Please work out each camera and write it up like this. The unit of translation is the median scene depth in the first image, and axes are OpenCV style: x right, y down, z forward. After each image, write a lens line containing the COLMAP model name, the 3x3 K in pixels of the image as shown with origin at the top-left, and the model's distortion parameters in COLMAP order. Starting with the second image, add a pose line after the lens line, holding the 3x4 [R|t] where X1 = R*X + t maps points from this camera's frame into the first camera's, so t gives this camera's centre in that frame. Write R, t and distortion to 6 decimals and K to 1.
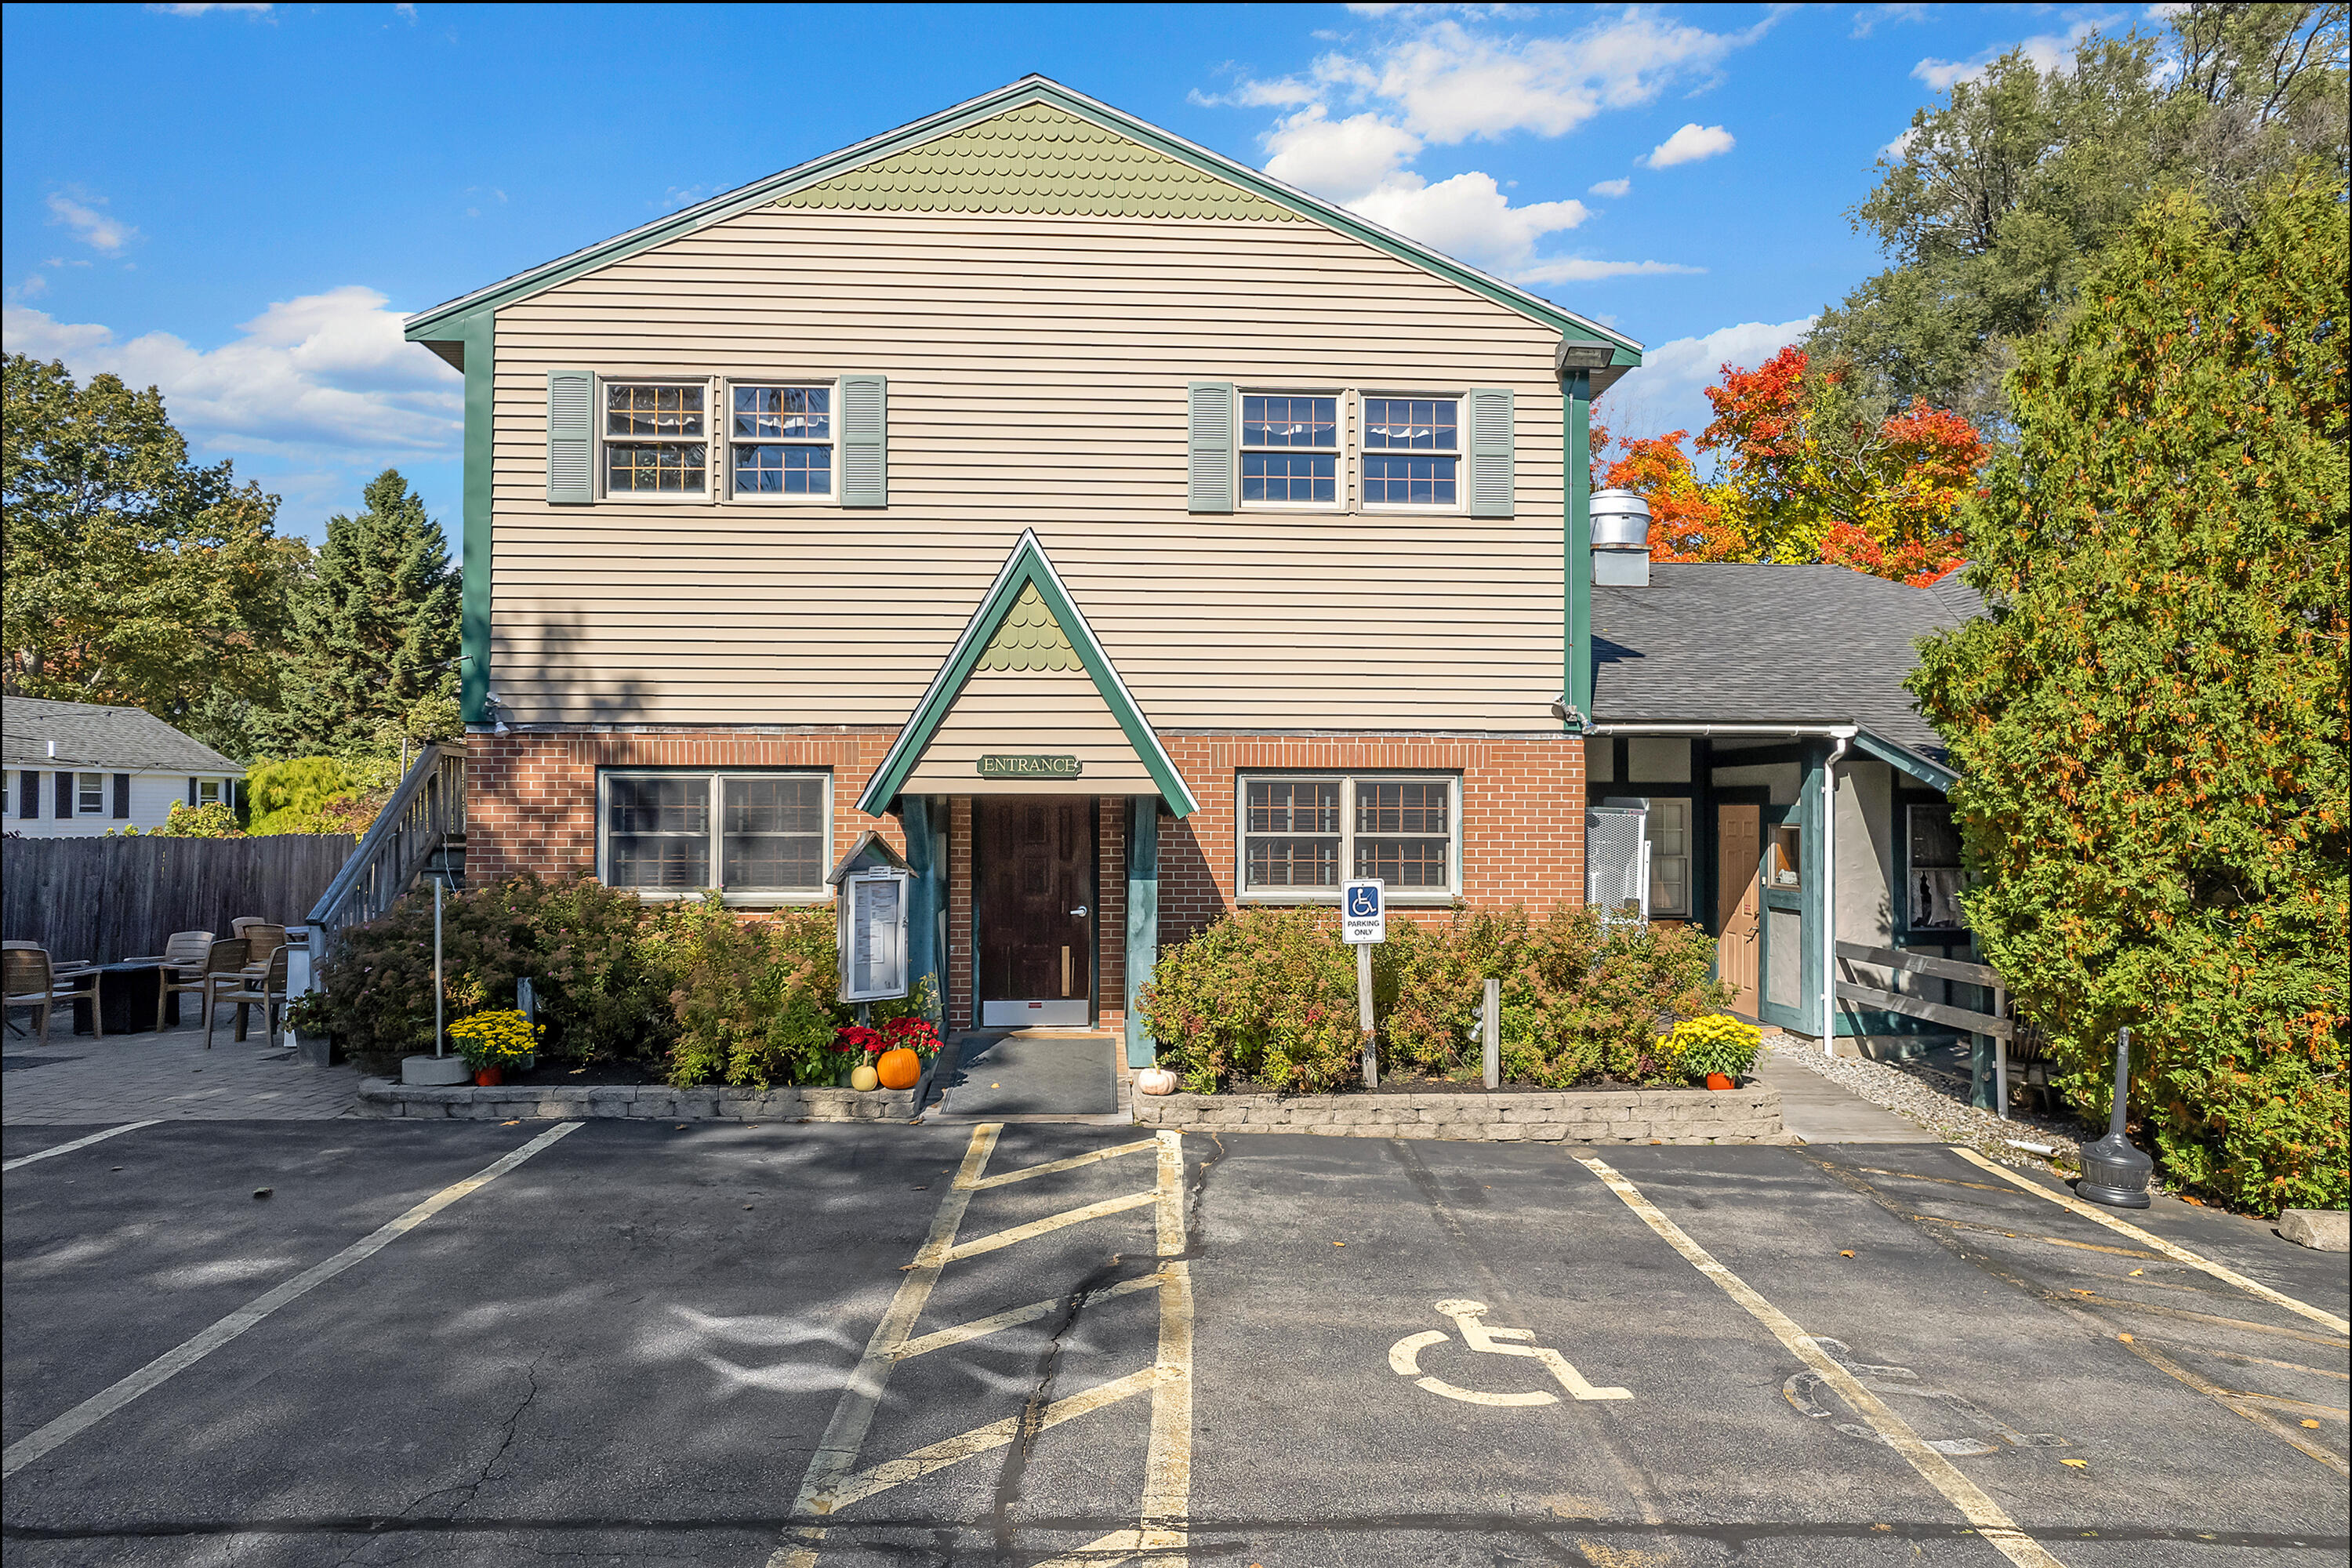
lens RADIAL K [[1504.4, 0, 1187.4], [0, 1504.4, 784.2], [0, 0, 1]] dist [-0.046013, 0.069942]
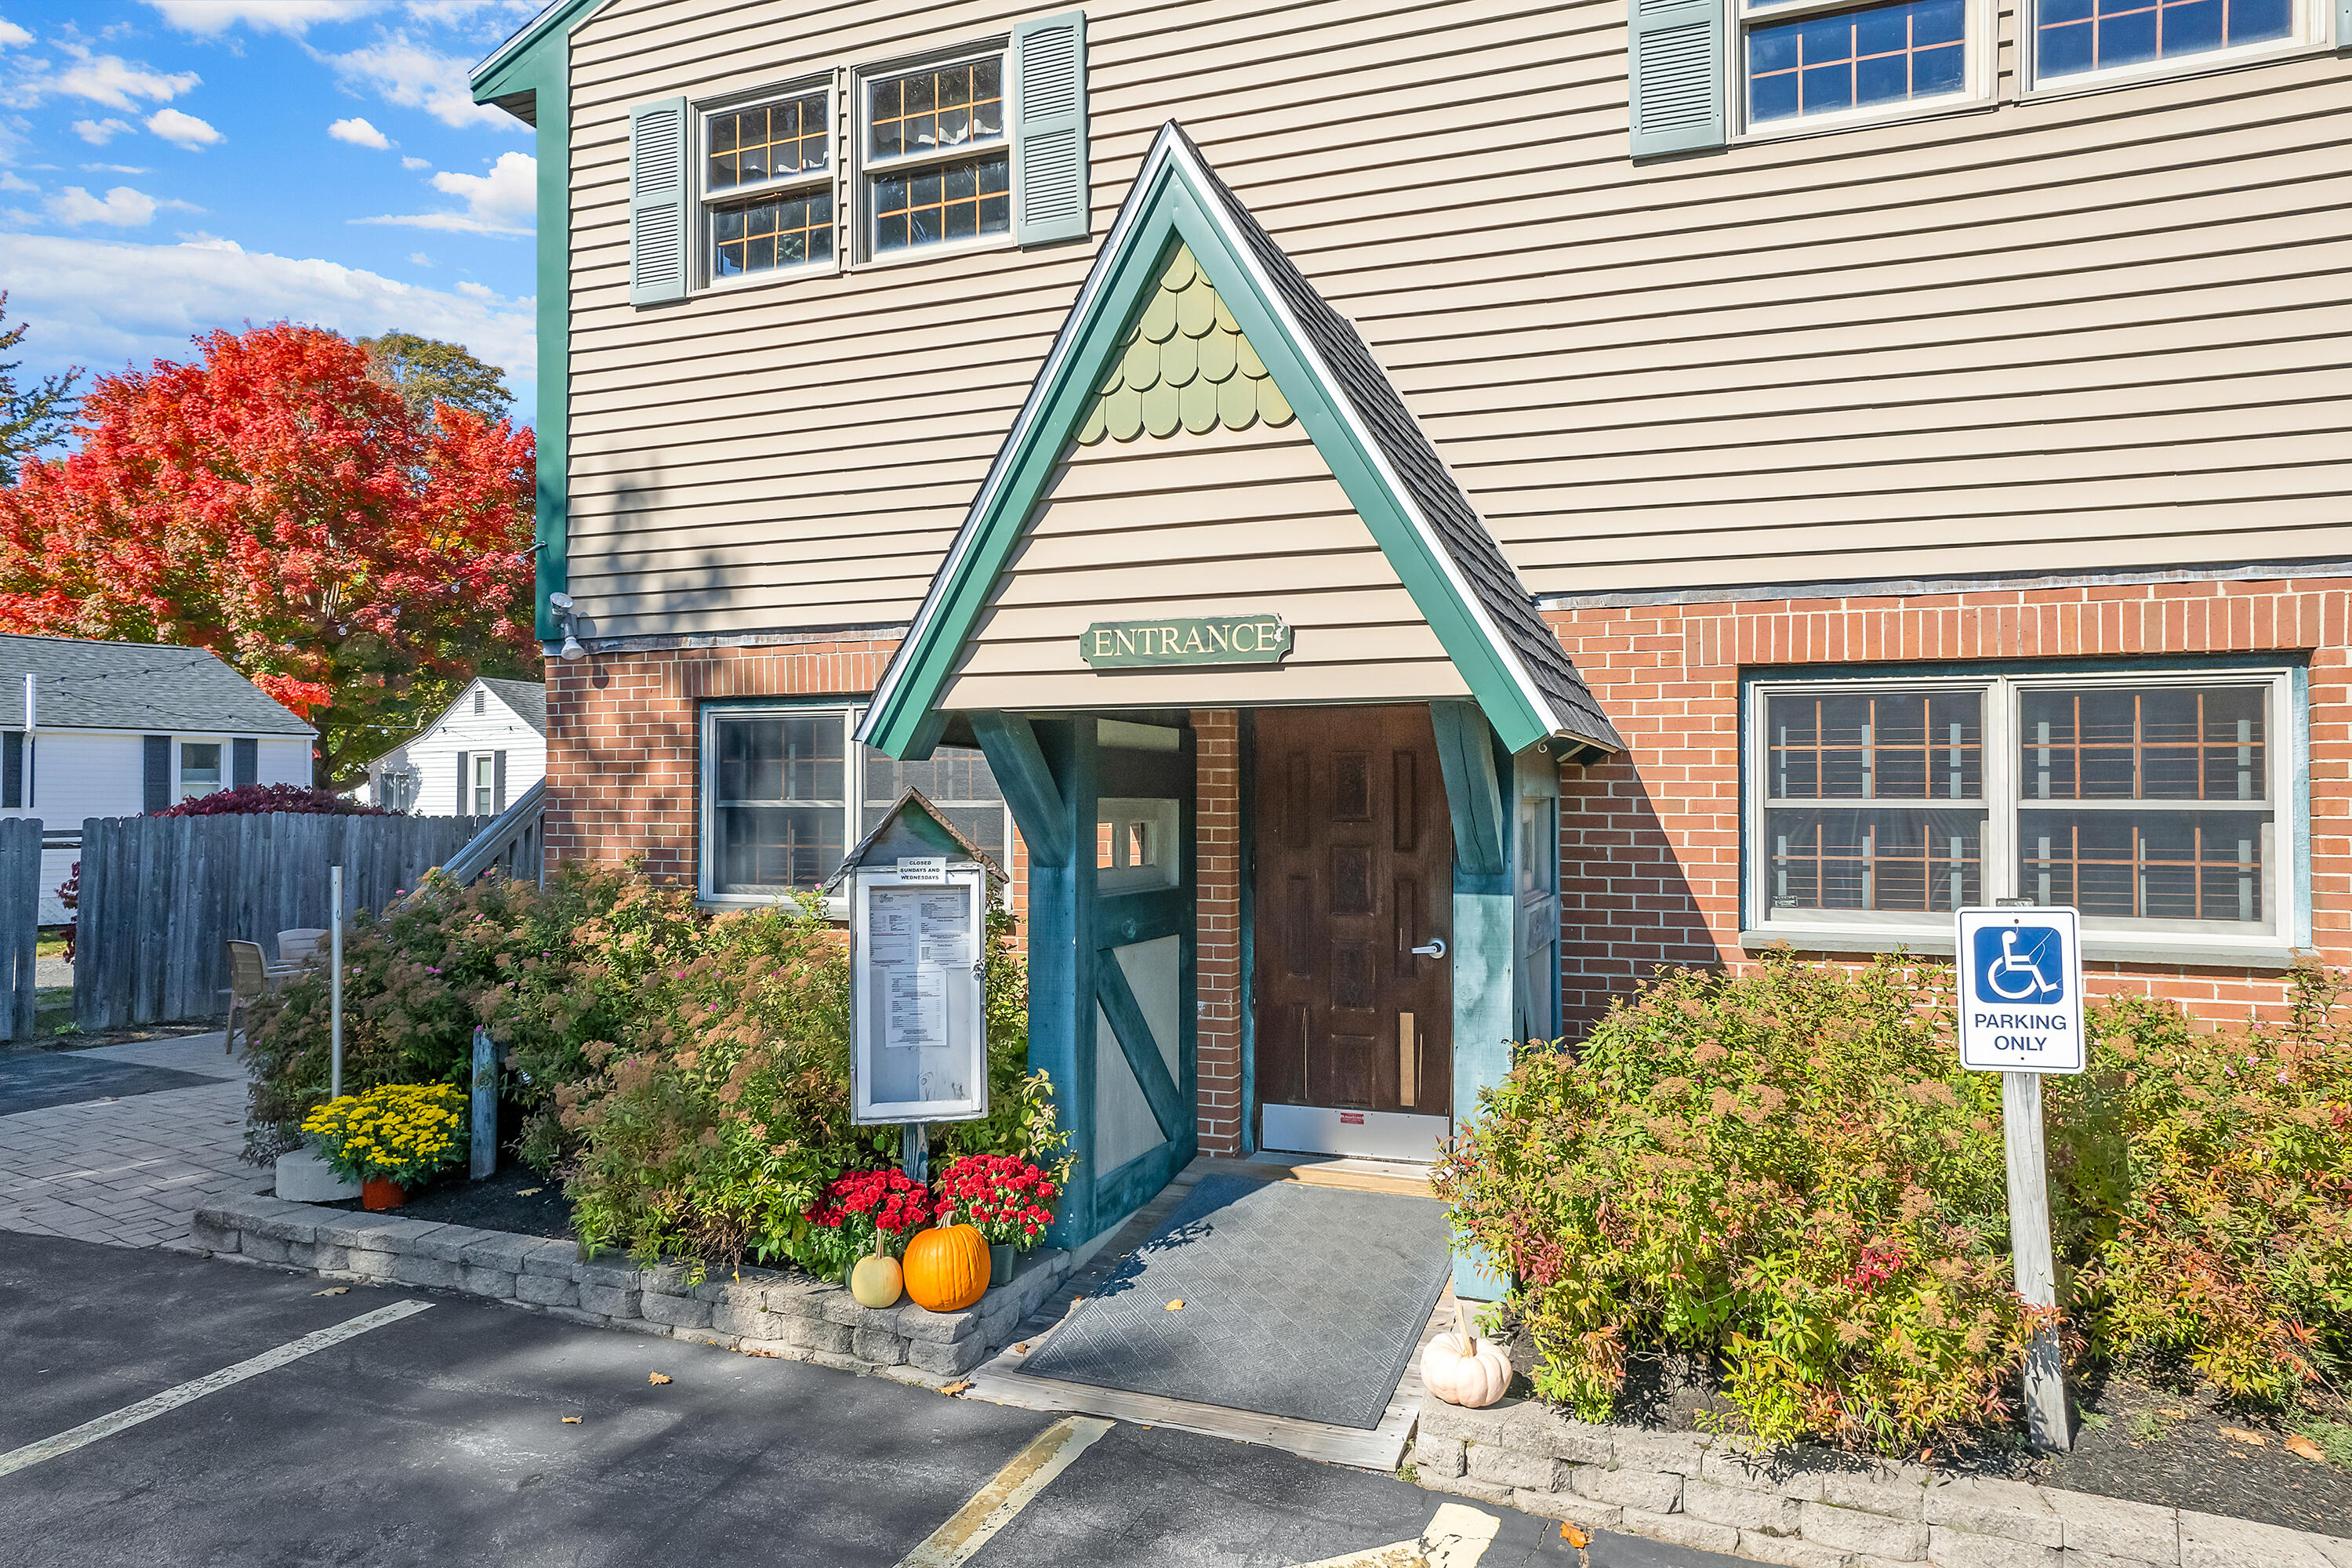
lens RADIAL K [[1504.4, 0, 1187.4], [0, 1504.4, 784.2], [0, 0, 1]] dist [-0.046013, 0.069942]
pose [[0.908031, -0.006668, -0.418850, 0.074884], [0.007599, 0.999971, 0.000555, 0.026511], [0.418834, -0.003687, 0.908055, 0.500346]]
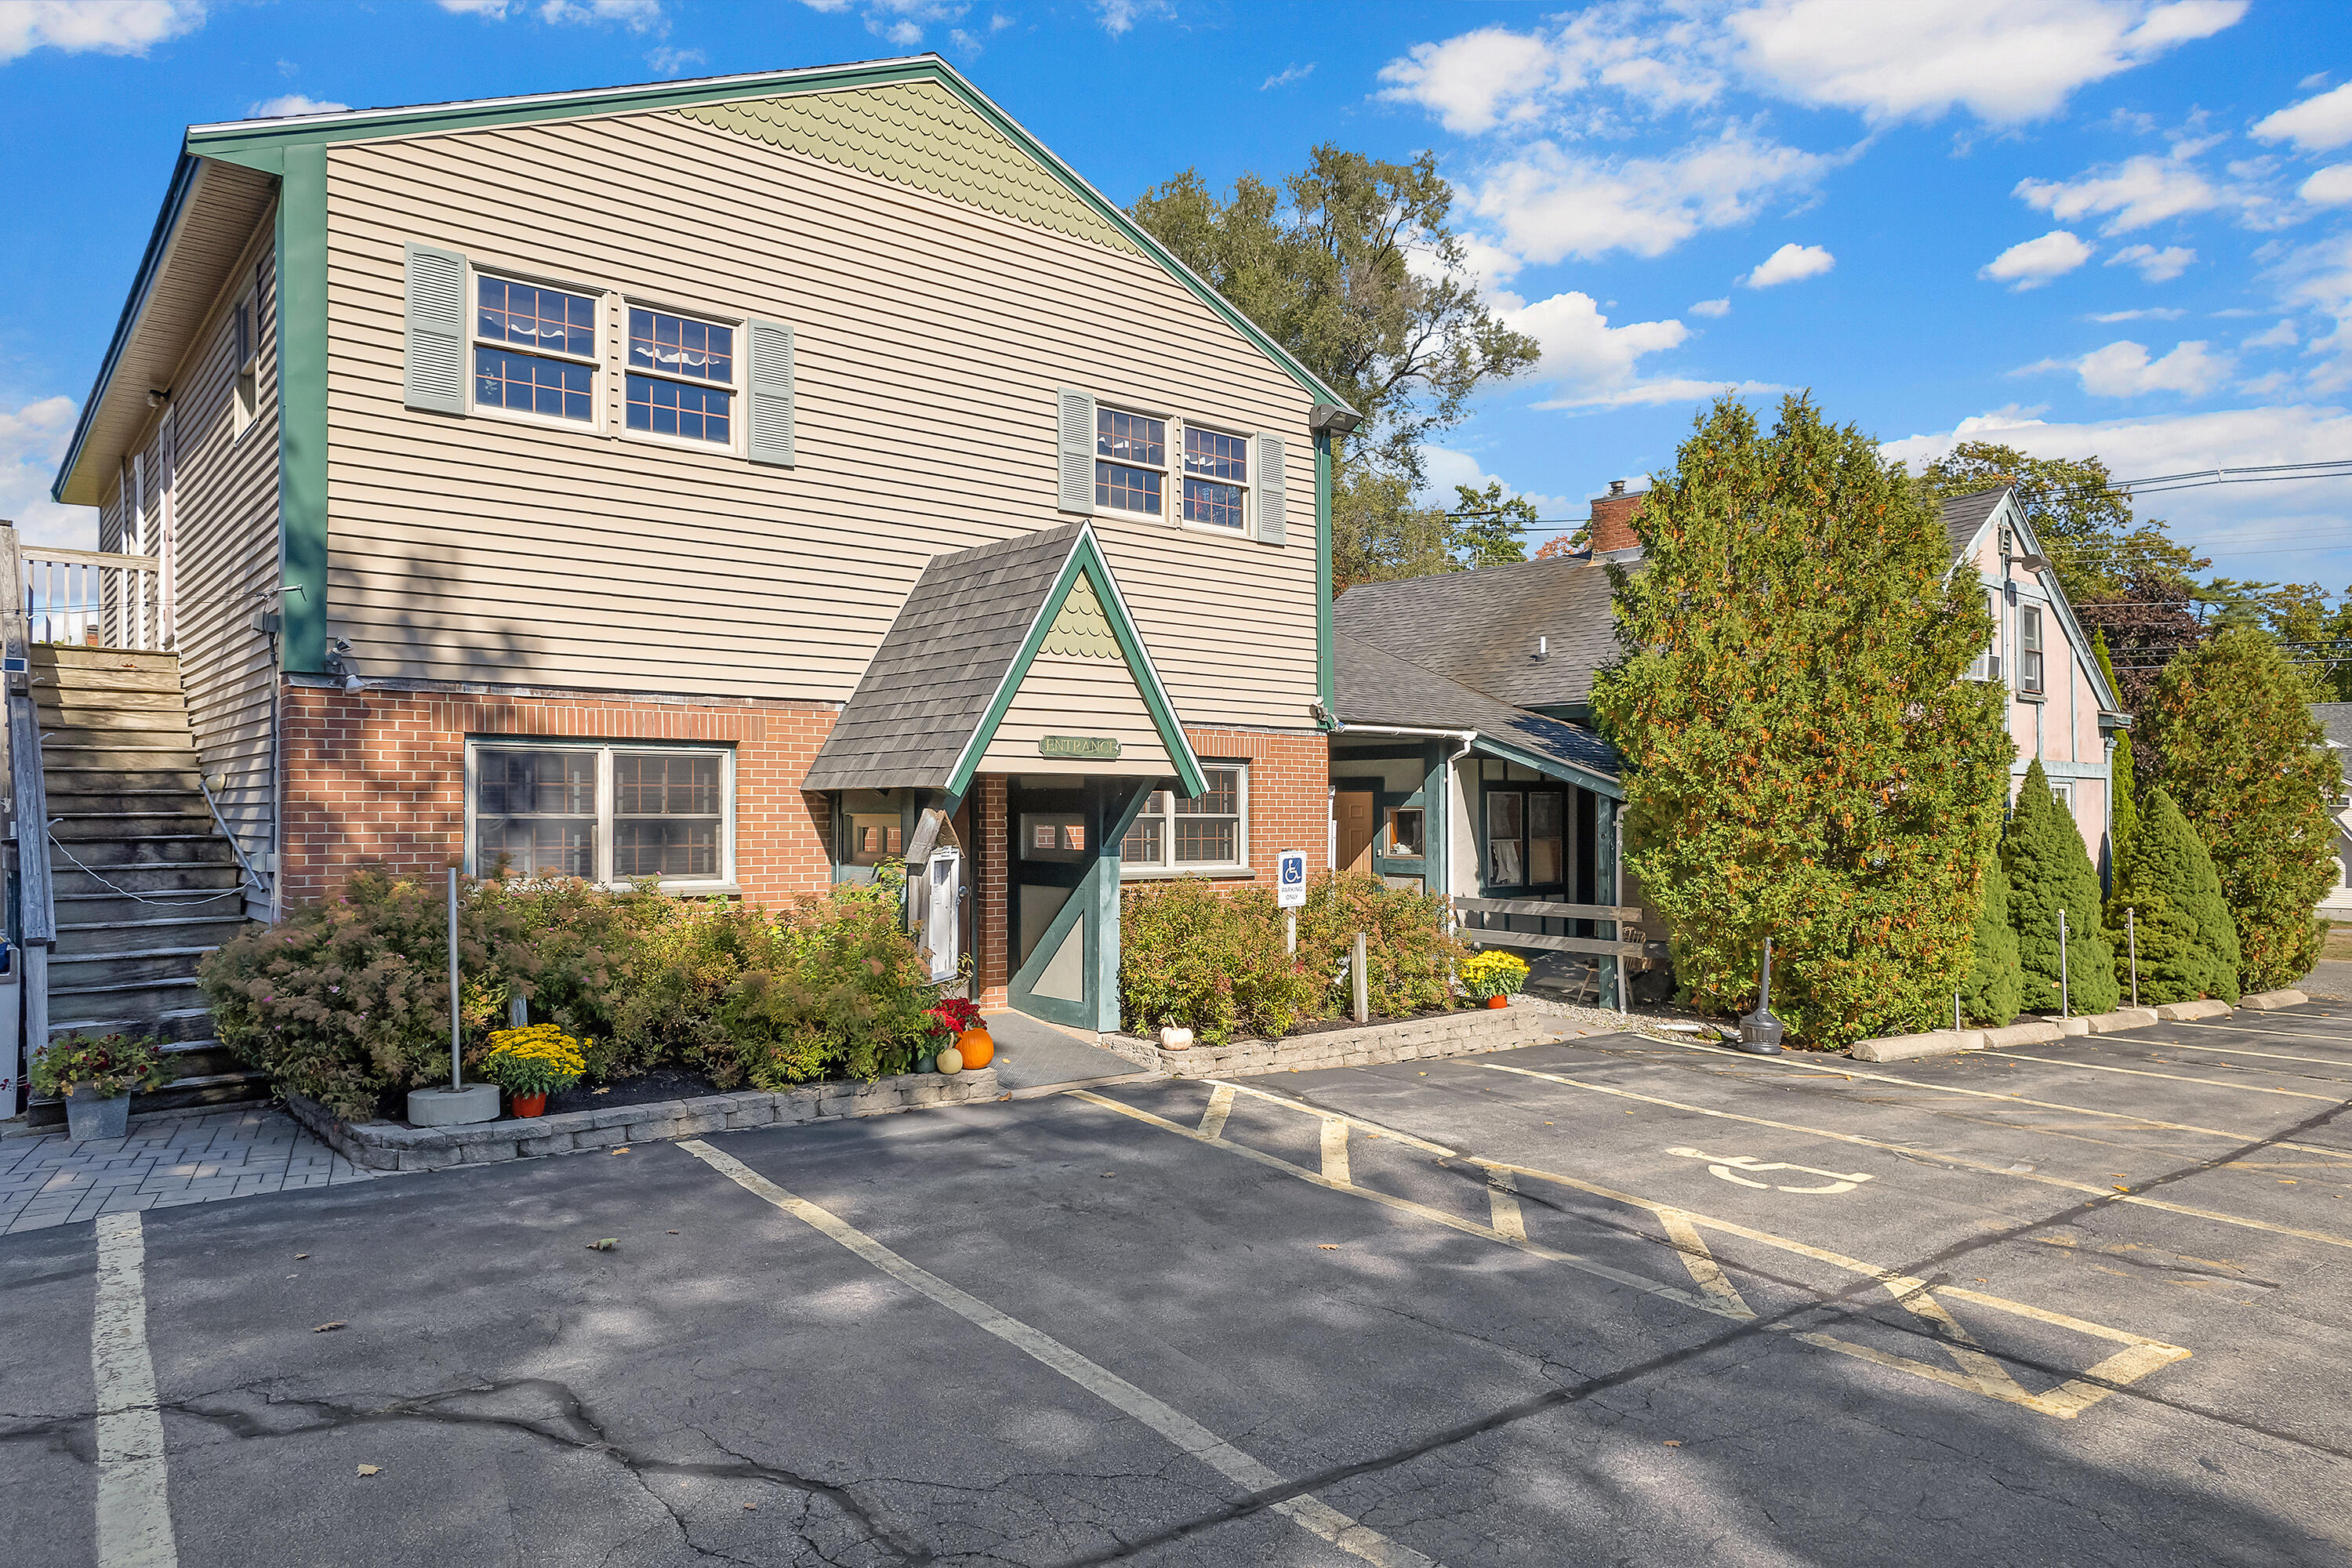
lens RADIAL K [[1504.4, 0, 1187.4], [0, 1504.4, 784.2], [0, 0, 1]] dist [-0.046013, 0.069942]
pose [[0.802998, 0.010114, 0.595895, -0.571683], [-0.012123, 0.999926, -0.000636, 0.011448], [-0.595858, -0.006713, 0.803062, 0.099604]]
